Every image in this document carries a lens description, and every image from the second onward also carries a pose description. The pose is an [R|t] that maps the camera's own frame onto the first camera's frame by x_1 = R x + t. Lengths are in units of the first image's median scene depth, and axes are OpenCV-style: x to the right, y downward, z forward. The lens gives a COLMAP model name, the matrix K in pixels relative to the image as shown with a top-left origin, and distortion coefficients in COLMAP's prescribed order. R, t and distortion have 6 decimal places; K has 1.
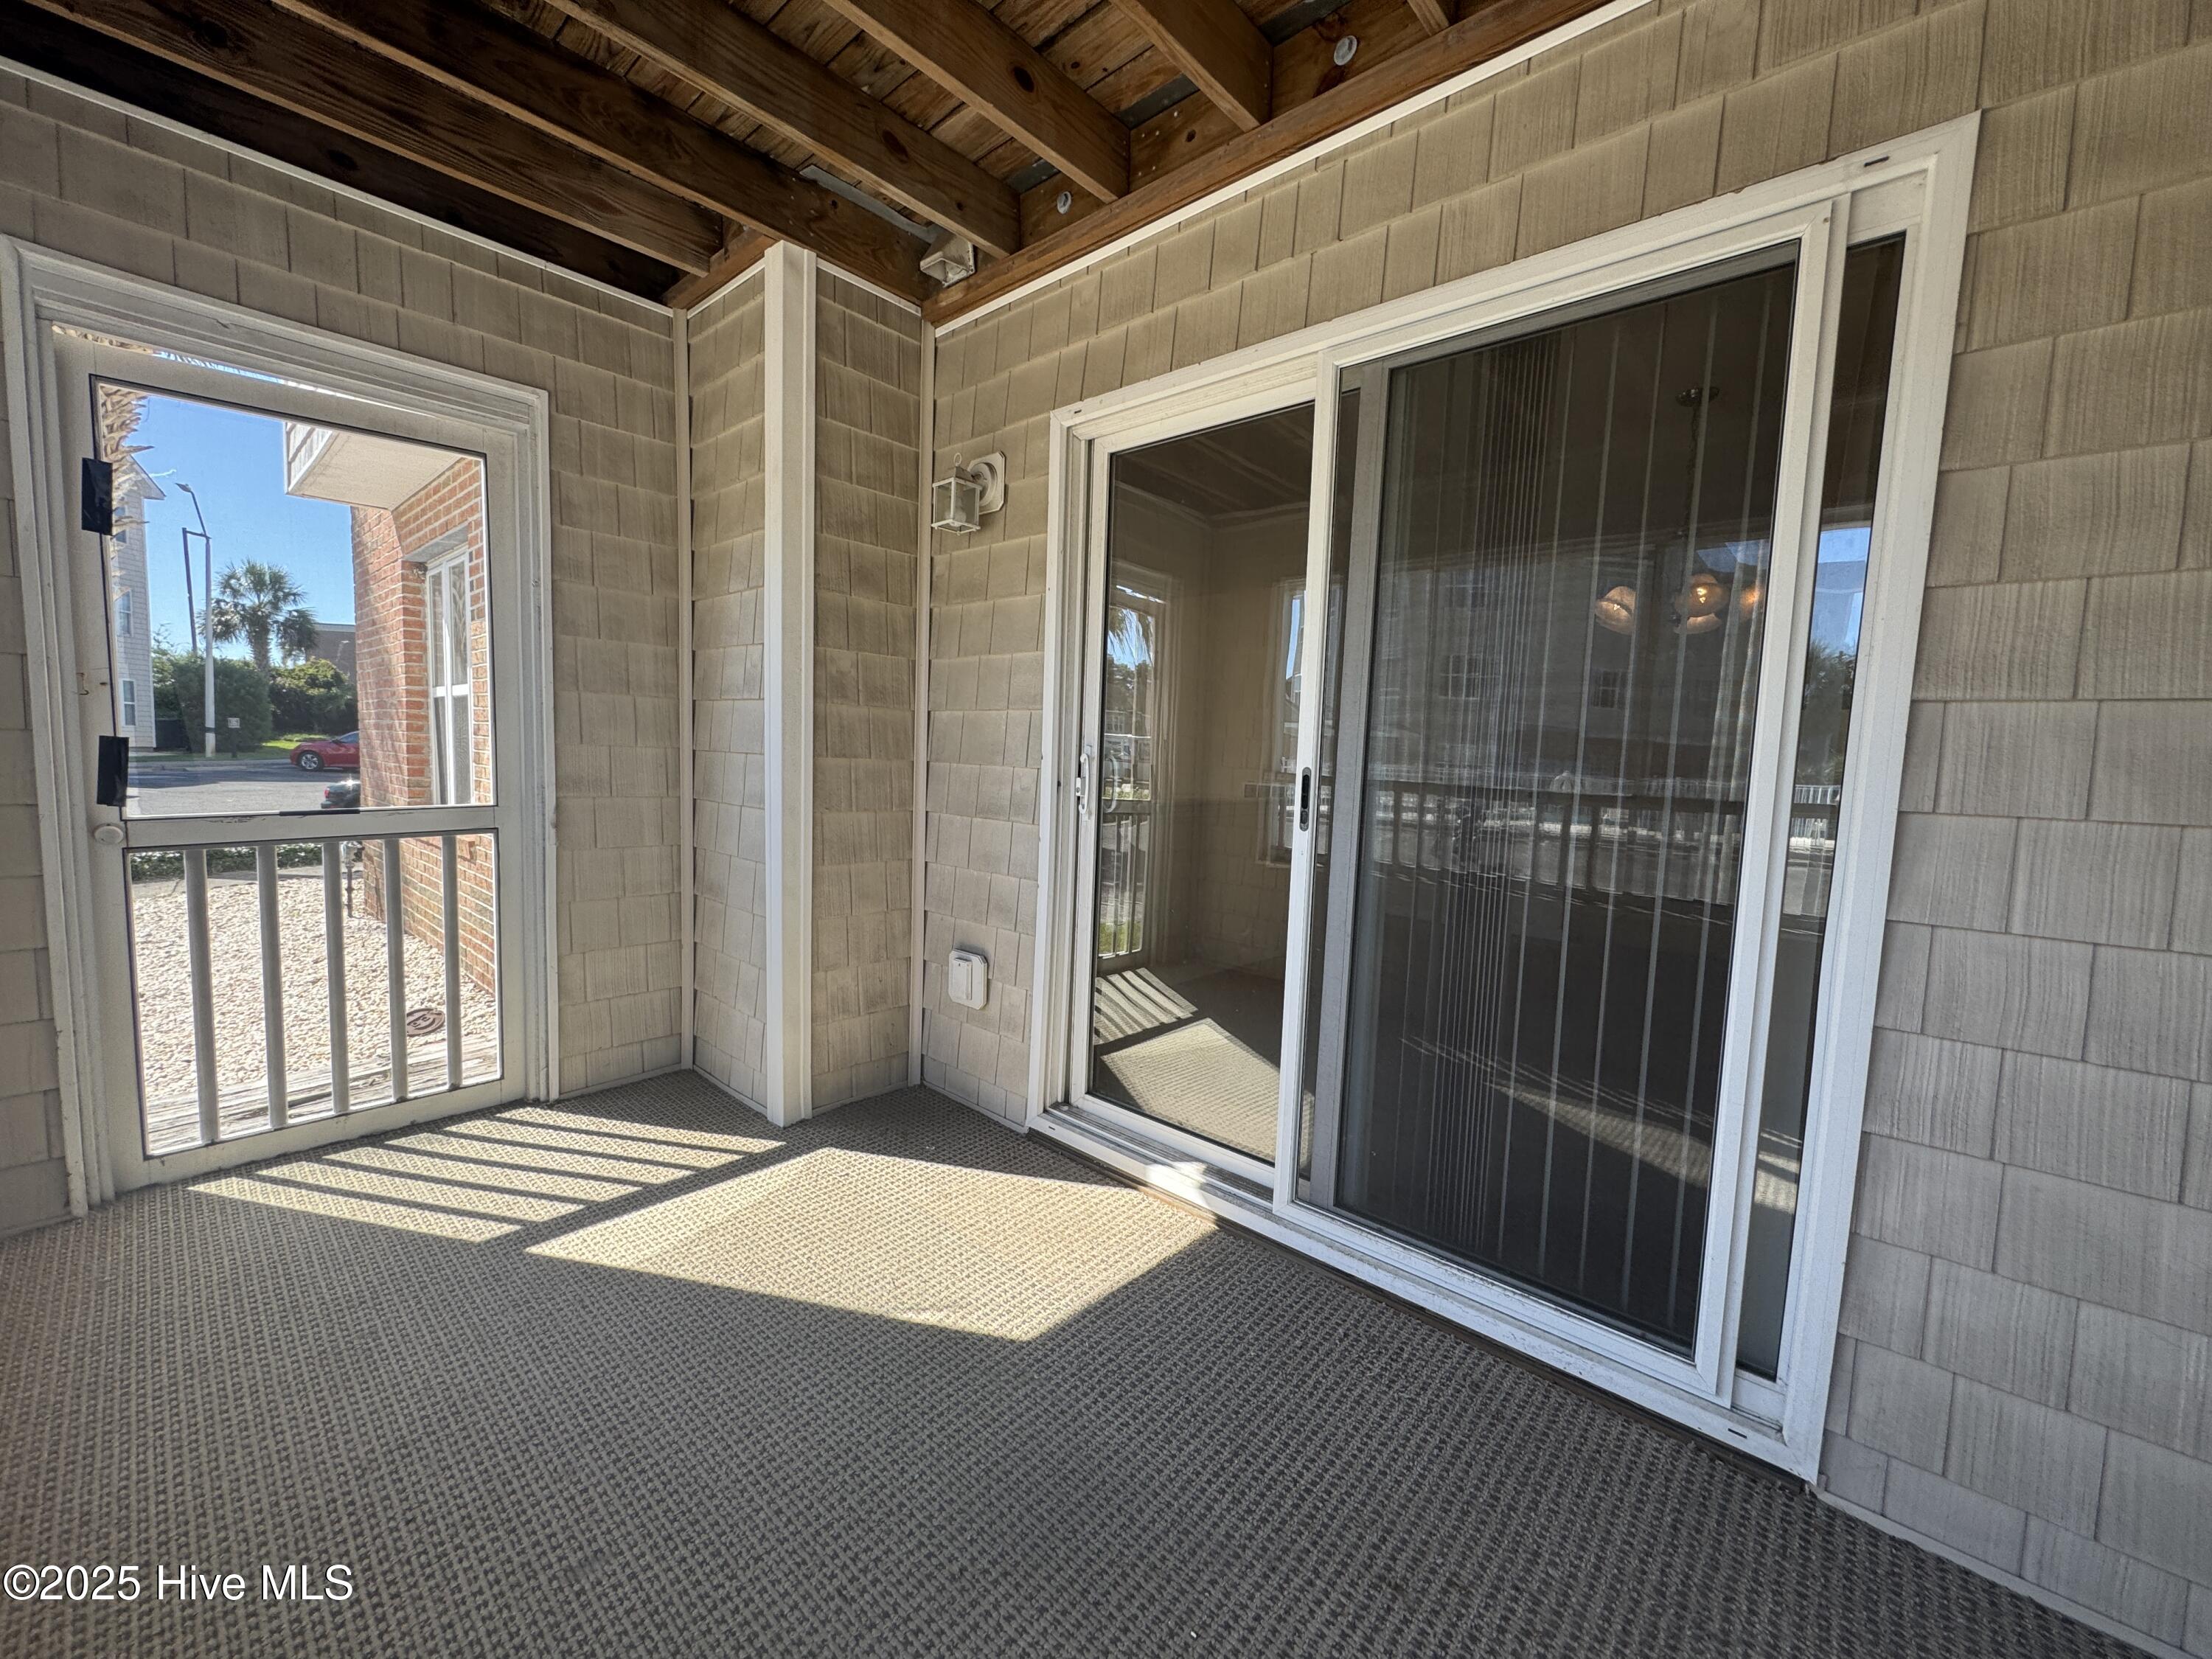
lens RADIAL K [[882.5, 0, 1112.8], [0, 882.5, 835.9], [0, 0, 1]] dist [-0.008654, -0.000647]
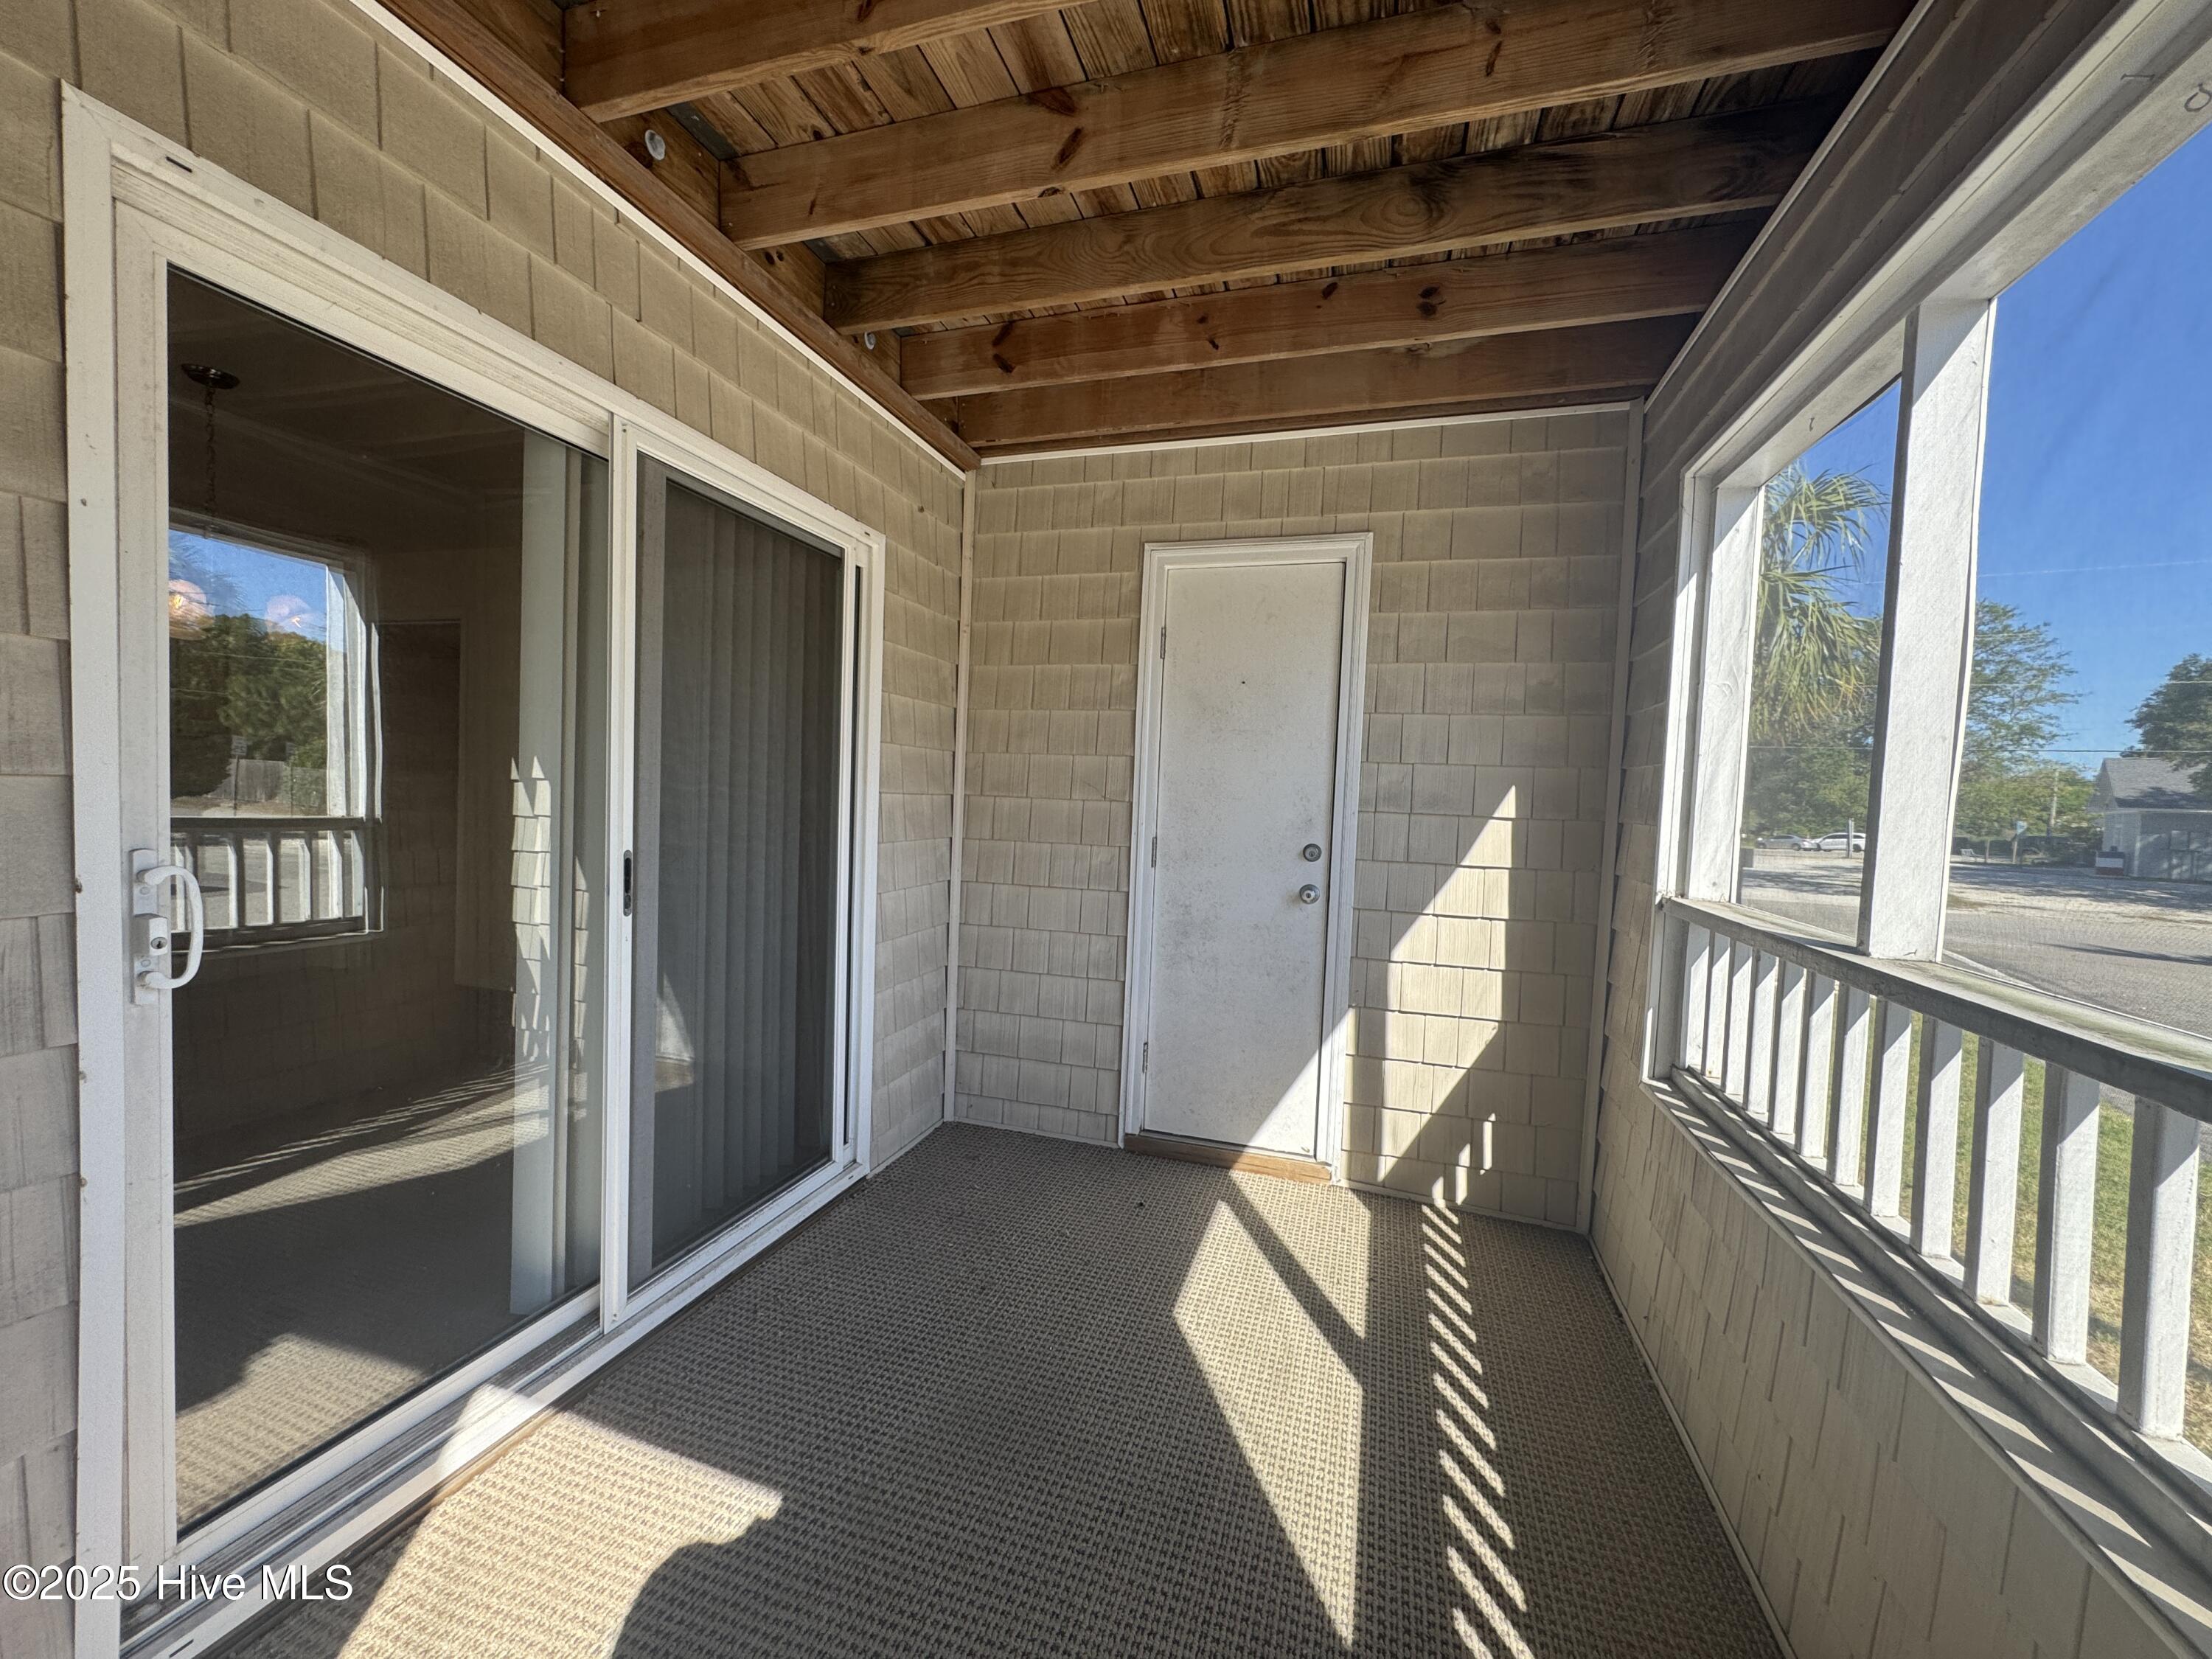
lens RADIAL K [[882.5, 0, 1104.1], [0, 882.5, 828.4], [0, 0, 1]] dist [-0.008654, -0.000647]
pose [[-0.421461, -0.089001, 0.902468, -0.839174], [0.028237, 0.993402, 0.111156, -0.186460], [-0.906407, 0.072330, -0.416167, 0.898256]]
